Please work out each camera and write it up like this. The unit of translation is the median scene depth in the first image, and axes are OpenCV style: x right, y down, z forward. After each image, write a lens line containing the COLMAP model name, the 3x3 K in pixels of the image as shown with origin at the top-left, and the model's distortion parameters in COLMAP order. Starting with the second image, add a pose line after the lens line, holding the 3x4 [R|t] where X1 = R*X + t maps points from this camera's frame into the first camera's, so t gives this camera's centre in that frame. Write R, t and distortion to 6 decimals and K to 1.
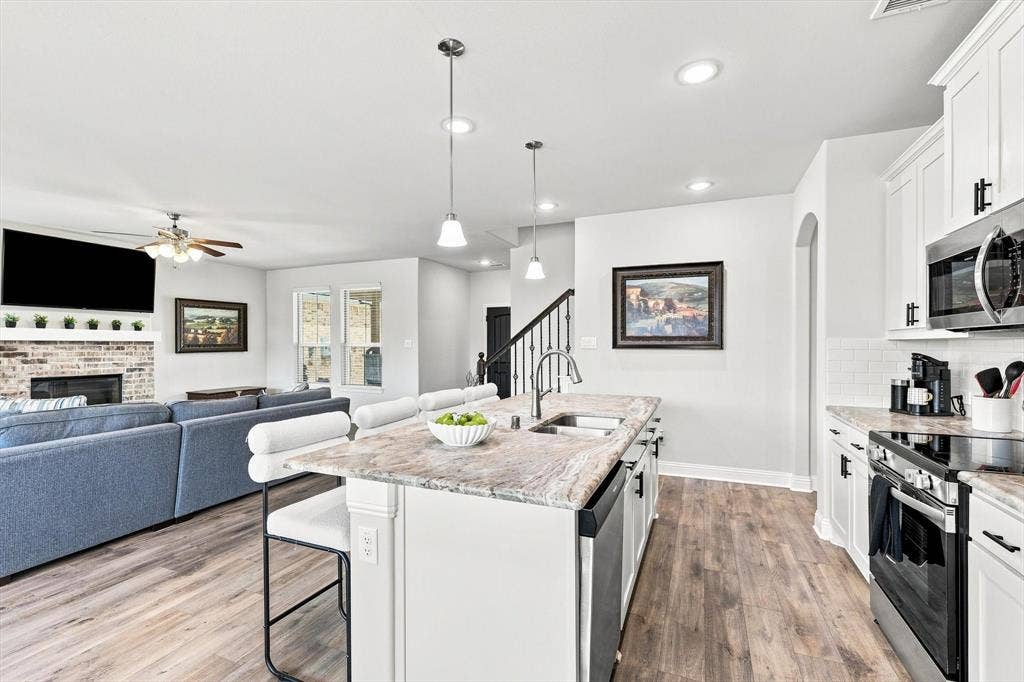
lens RADIAL K [[455.6, 0, 514.1], [0, 455.6, 339.5], [0, 0, 1]] dist [-0.000140, 0.000013]
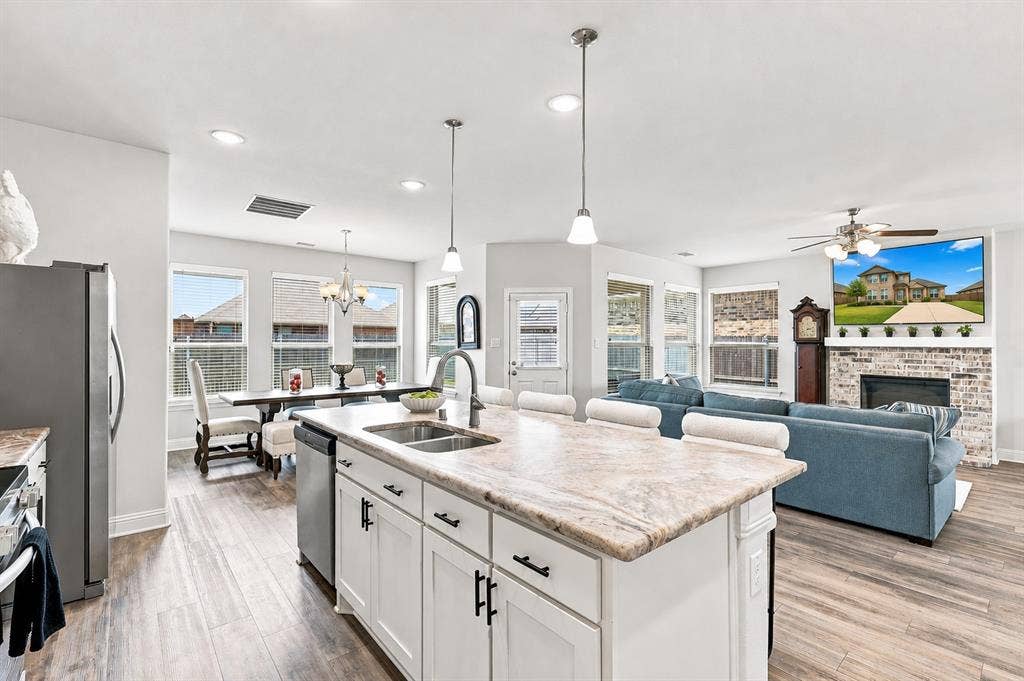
lens RADIAL K [[455.6, 0, 514.7], [0, 455.6, 342.8], [0, 0, 1]] dist [-0.000140, 0.000013]
pose [[-0.452781, 0.000403, -0.891622, 0.352167], [0.001446, 0.999999, -0.000282, 0.001722], [0.891620, -0.001417, -0.452781, 0.651536]]
